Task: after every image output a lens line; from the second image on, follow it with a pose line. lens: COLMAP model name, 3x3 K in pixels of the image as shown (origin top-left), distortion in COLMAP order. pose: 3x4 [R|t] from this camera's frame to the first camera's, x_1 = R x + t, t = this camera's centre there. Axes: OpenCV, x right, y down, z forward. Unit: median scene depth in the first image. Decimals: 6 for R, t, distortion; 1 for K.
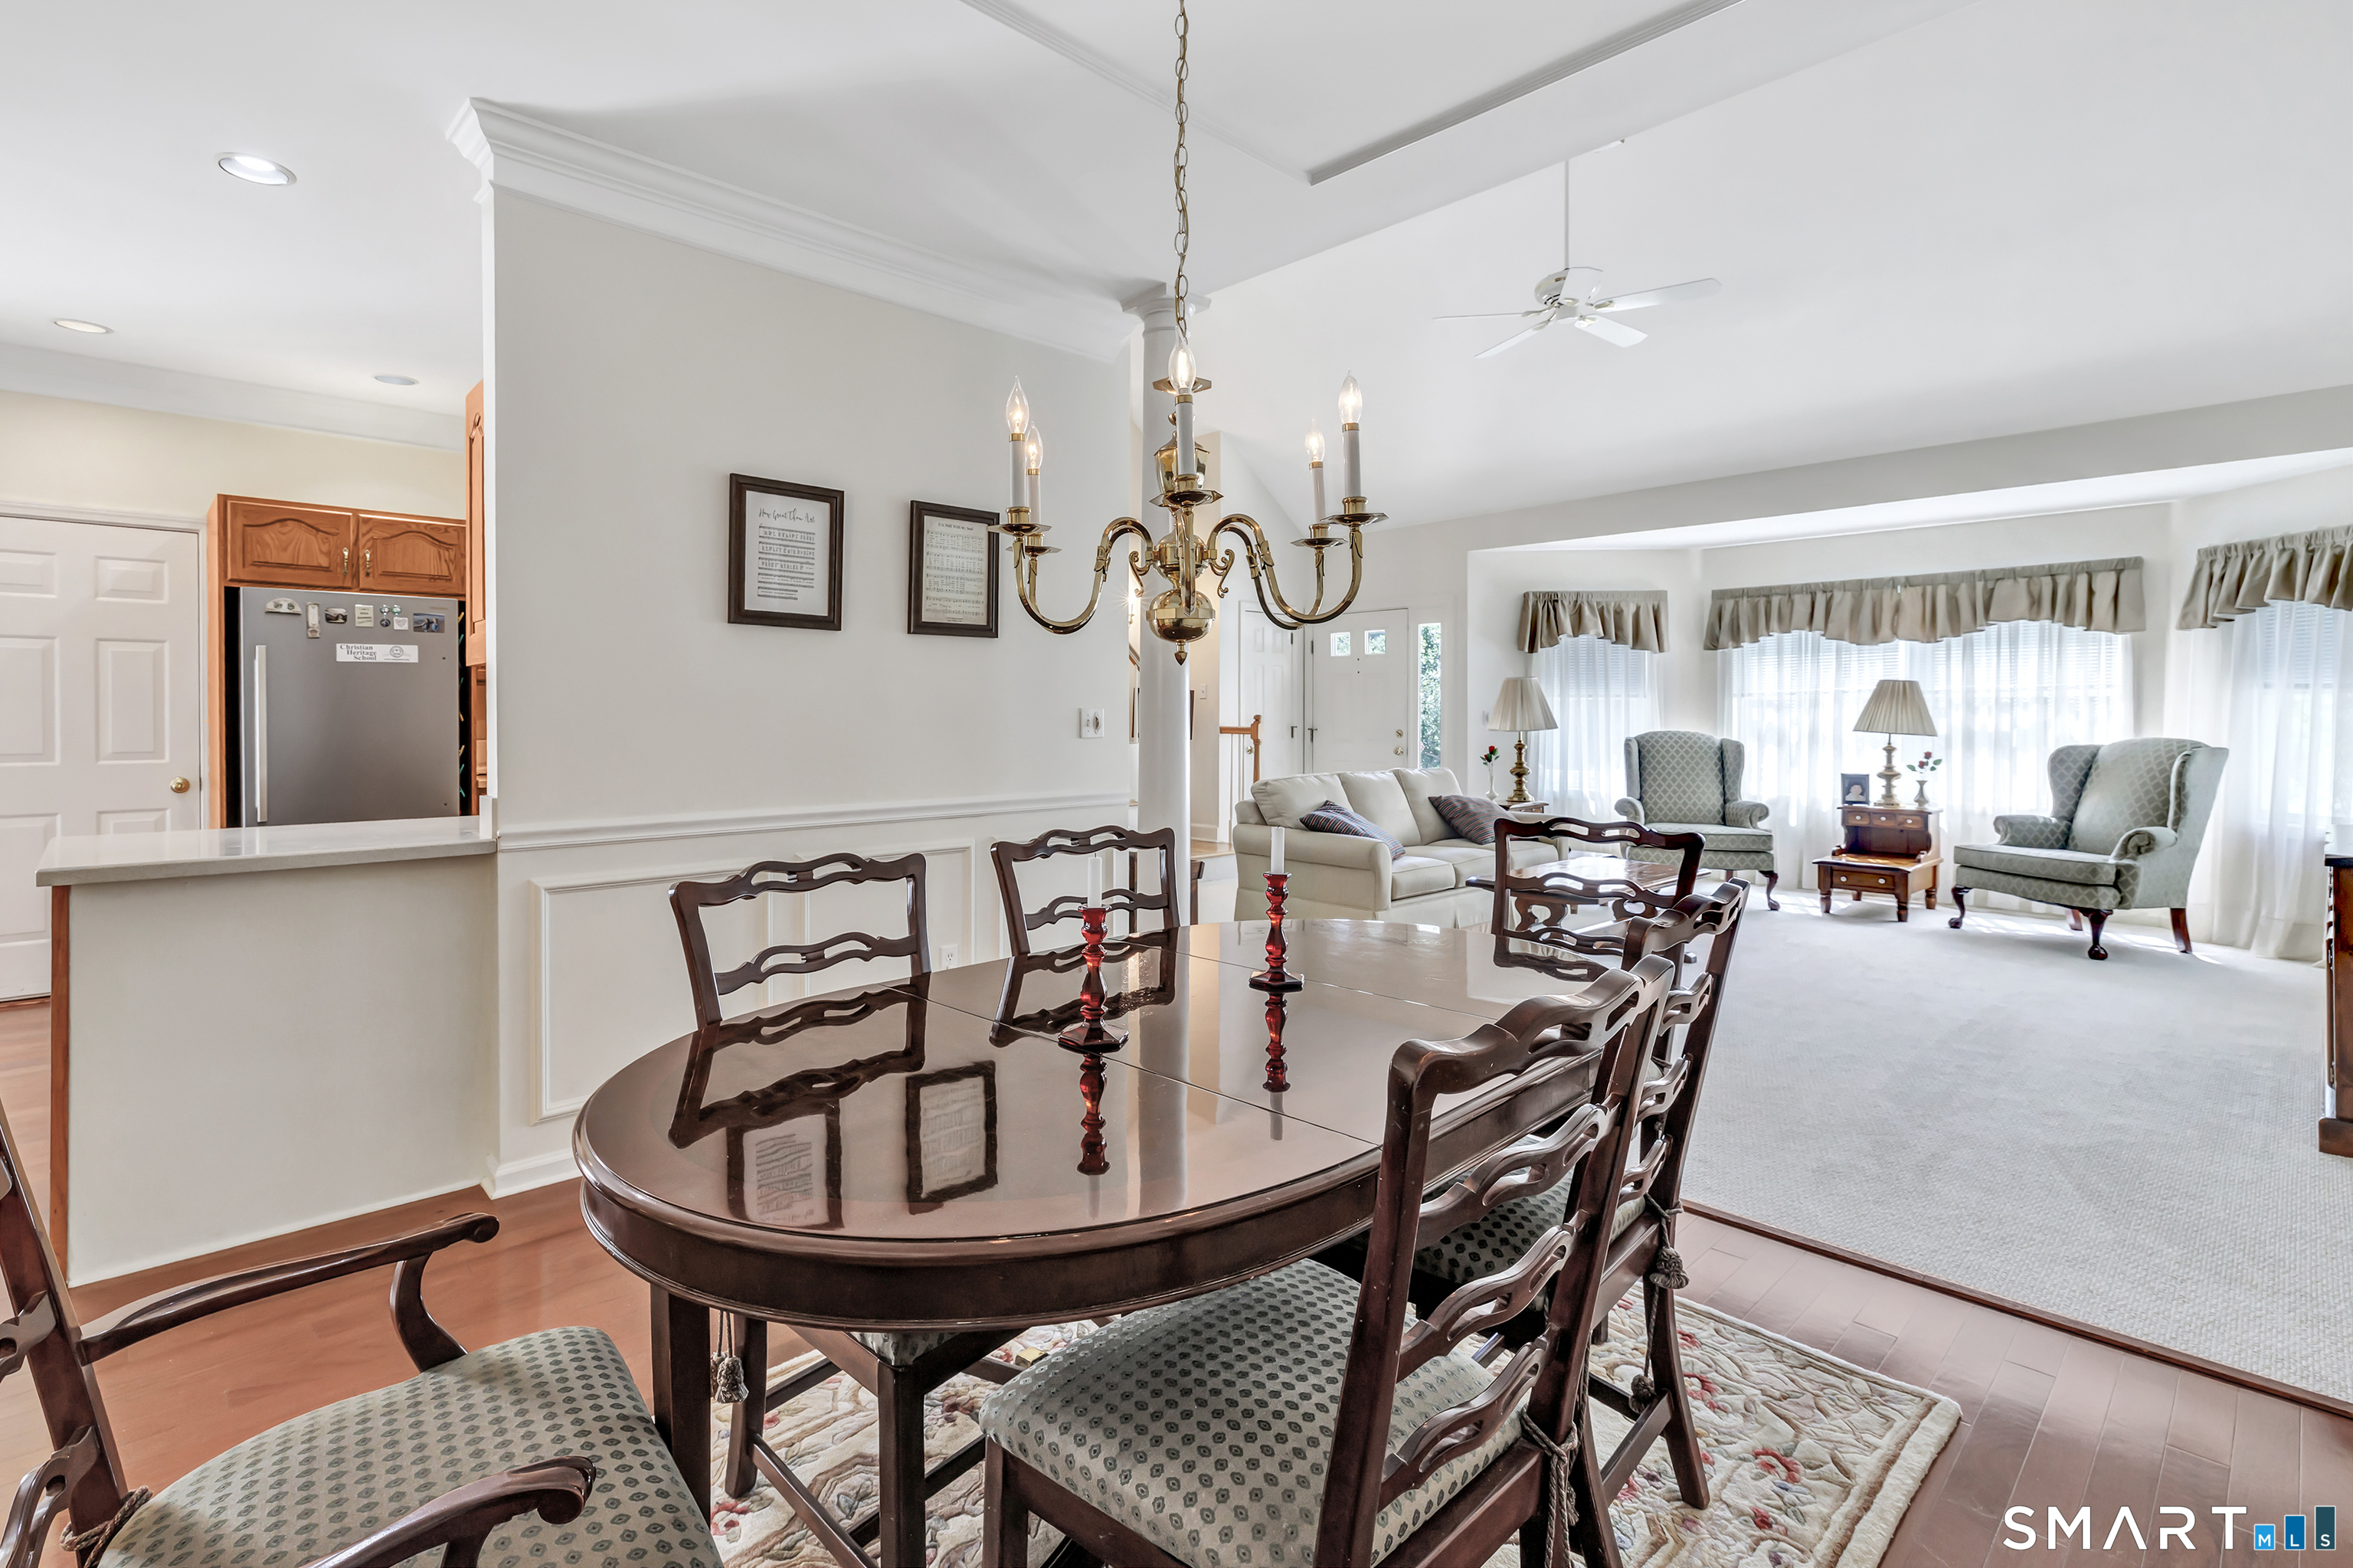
lens RADIAL K [[1089.8, 0, 1098.6], [0, 1089.8, 735.1], [0, 0, 1]] dist [0.007741, -0.001267]
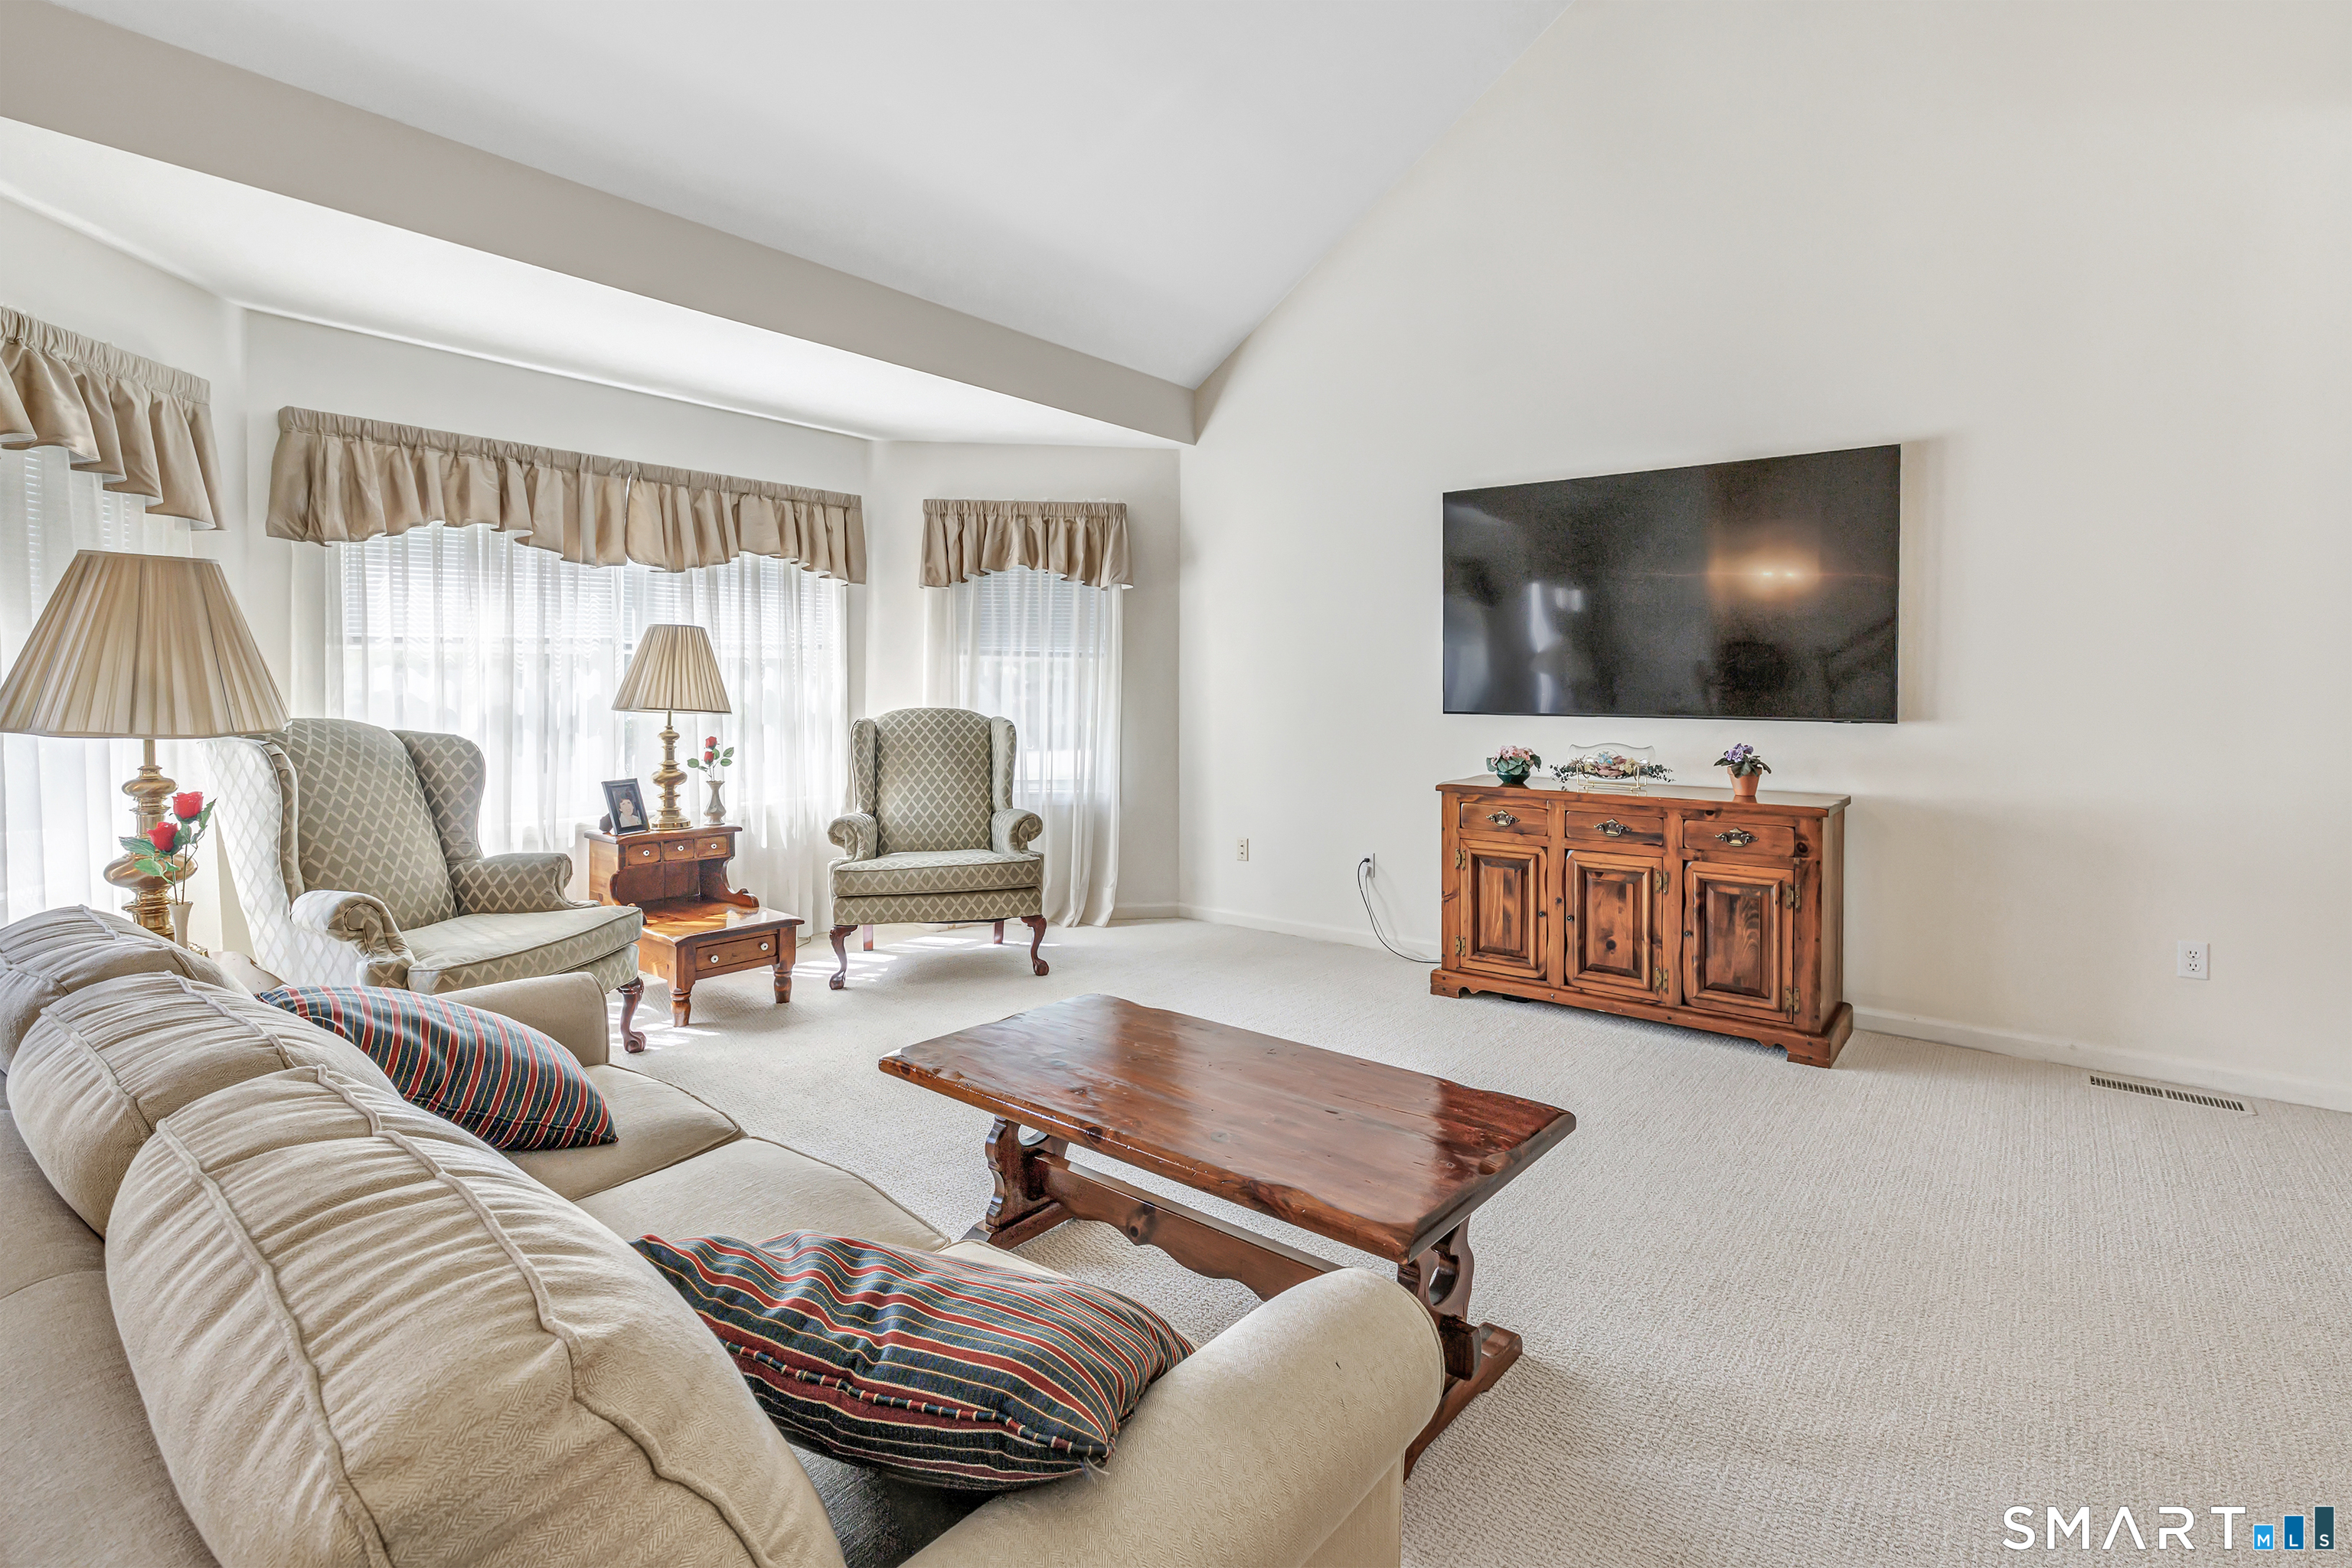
lens RADIAL K [[1136.5, 0, 1175.2], [0, 1136.5, 680.5], [0, 0, 1]] dist [-0.004893, -0.000305]
pose [[-0.167323, 0.003619, 0.985895, 0.037928], [0.016941, 0.999856, -0.000795, -0.014266], [-0.985757, 0.016569, -0.167361, 0.866895]]
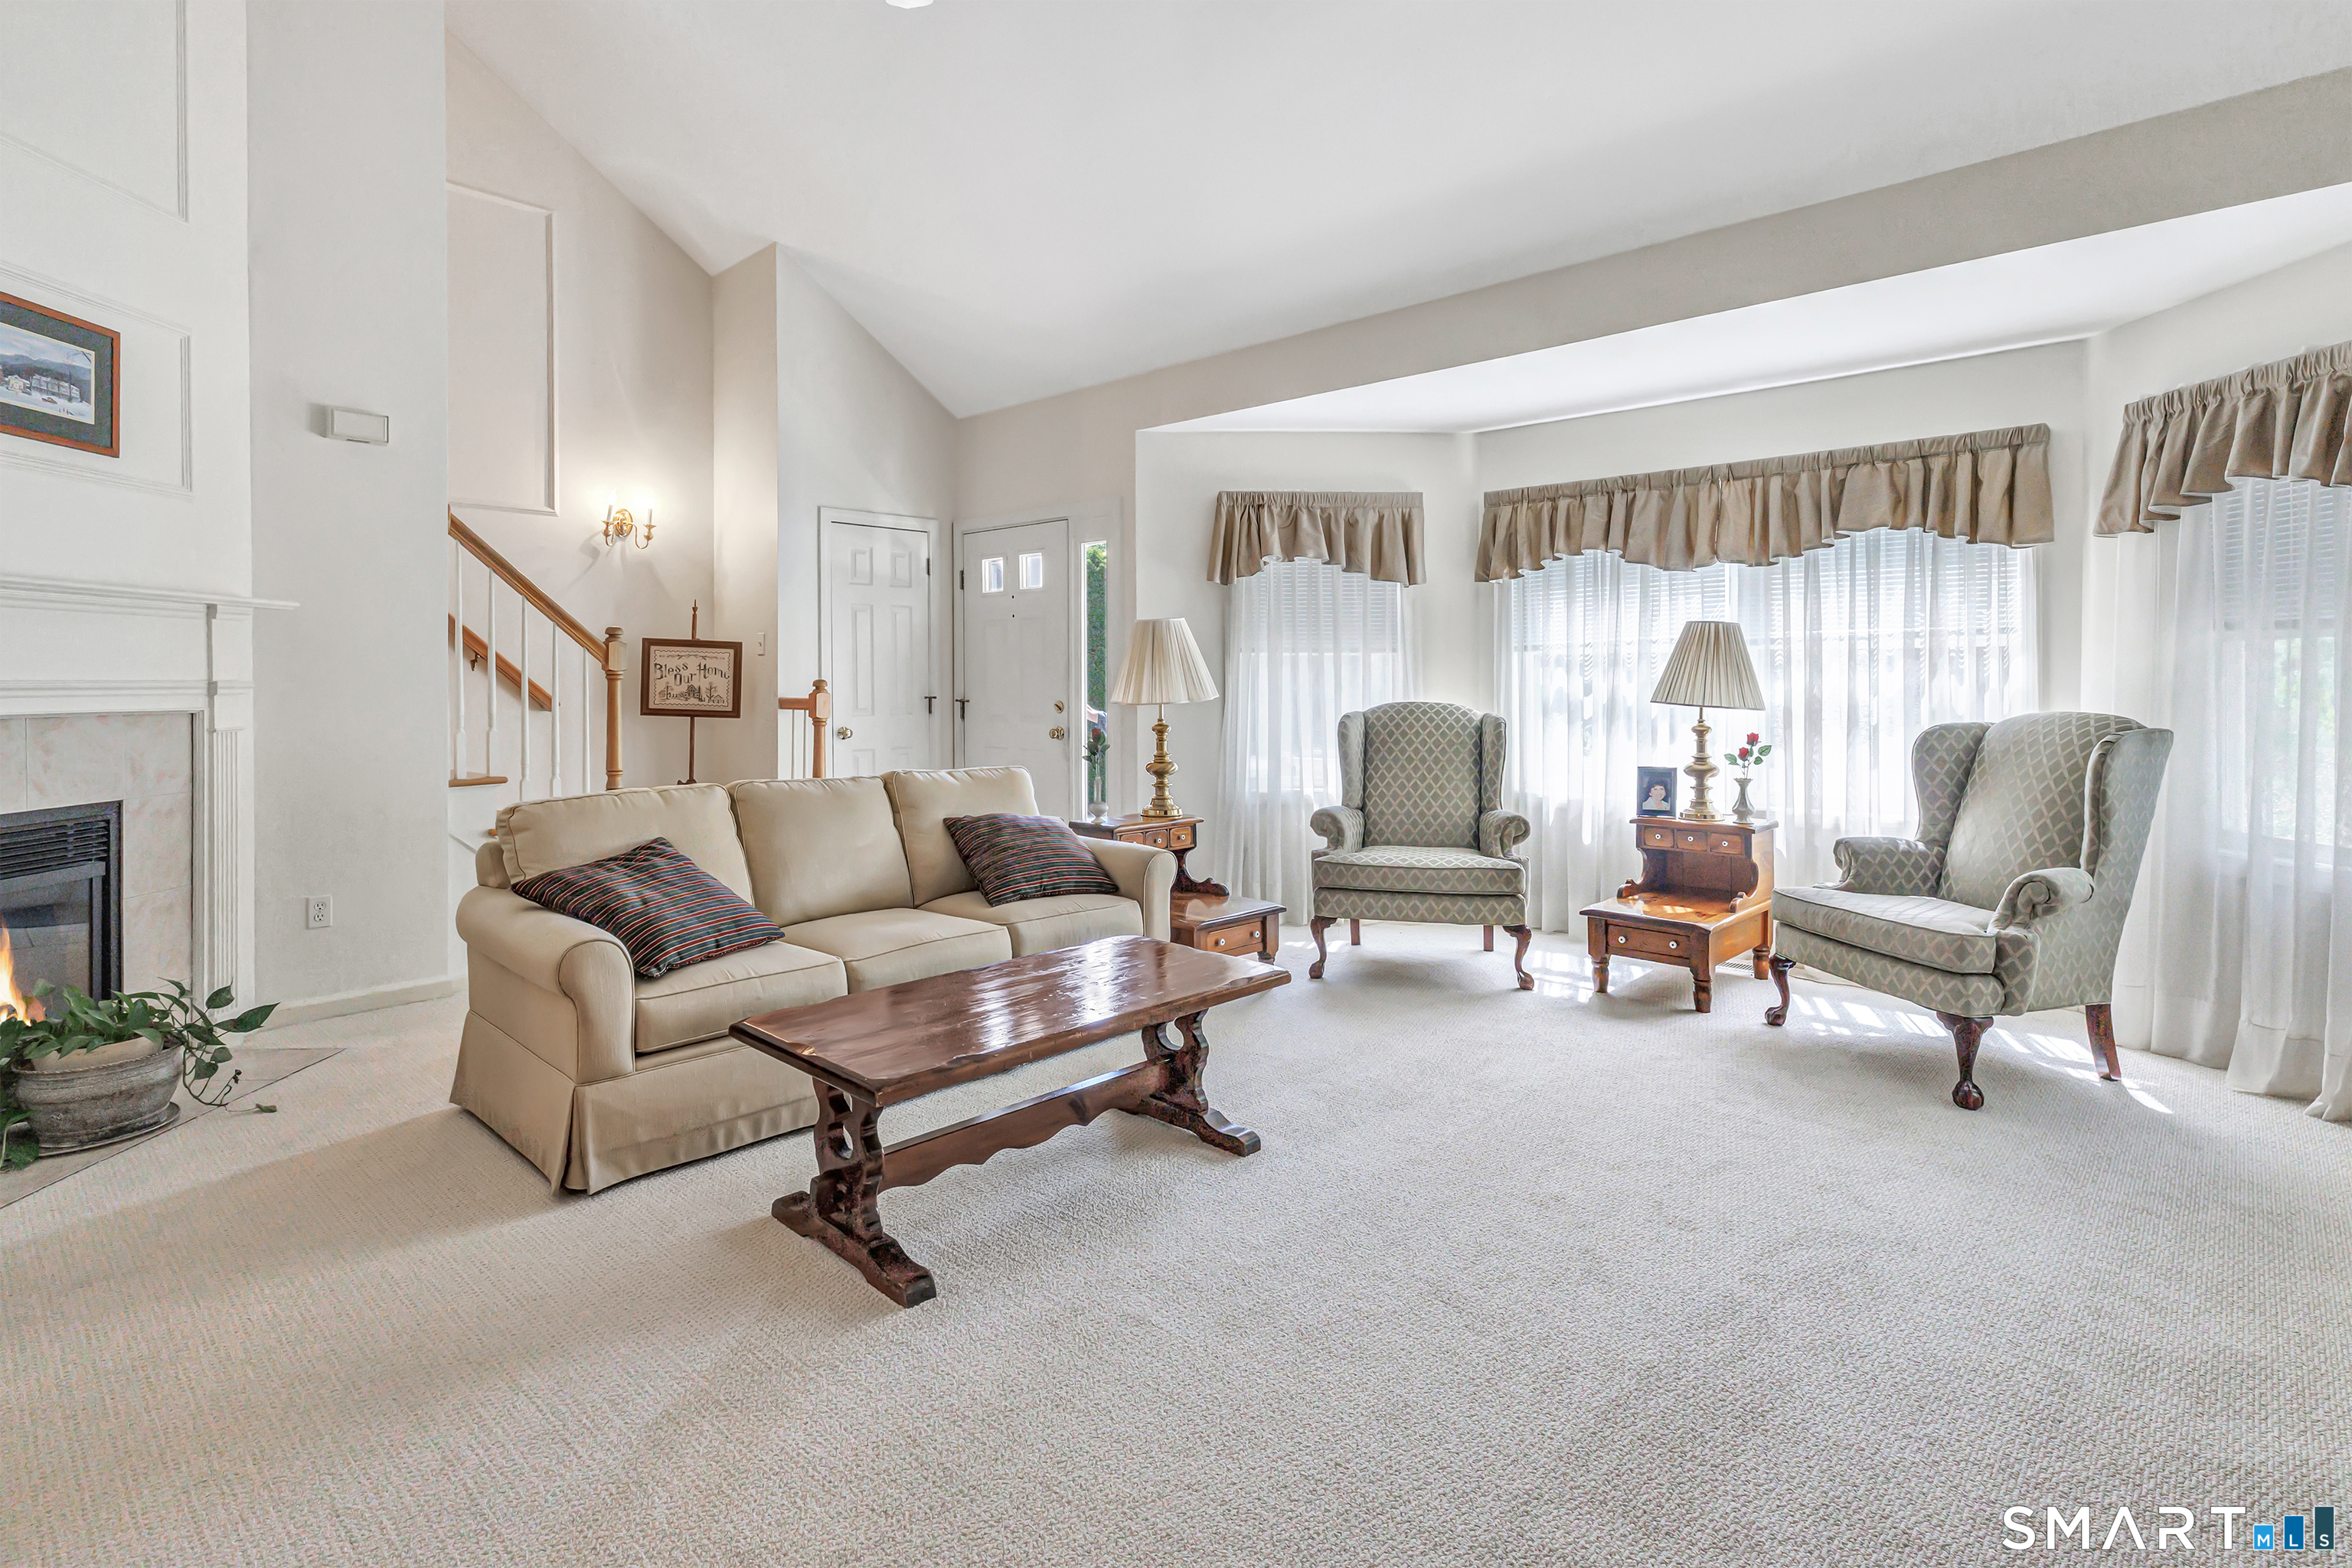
lens RADIAL K [[1166.7, 0, 1215.4], [0, 1166.7, 699.3], [0, 0, 1]] dist [0.001361, 0.001208]
pose [[0.993550, -0.003482, 0.113339, 0.380760], [0.004101, 0.999978, -0.005228, -0.002887], [-0.113318, 0.005659, 0.993543, 0.369326]]
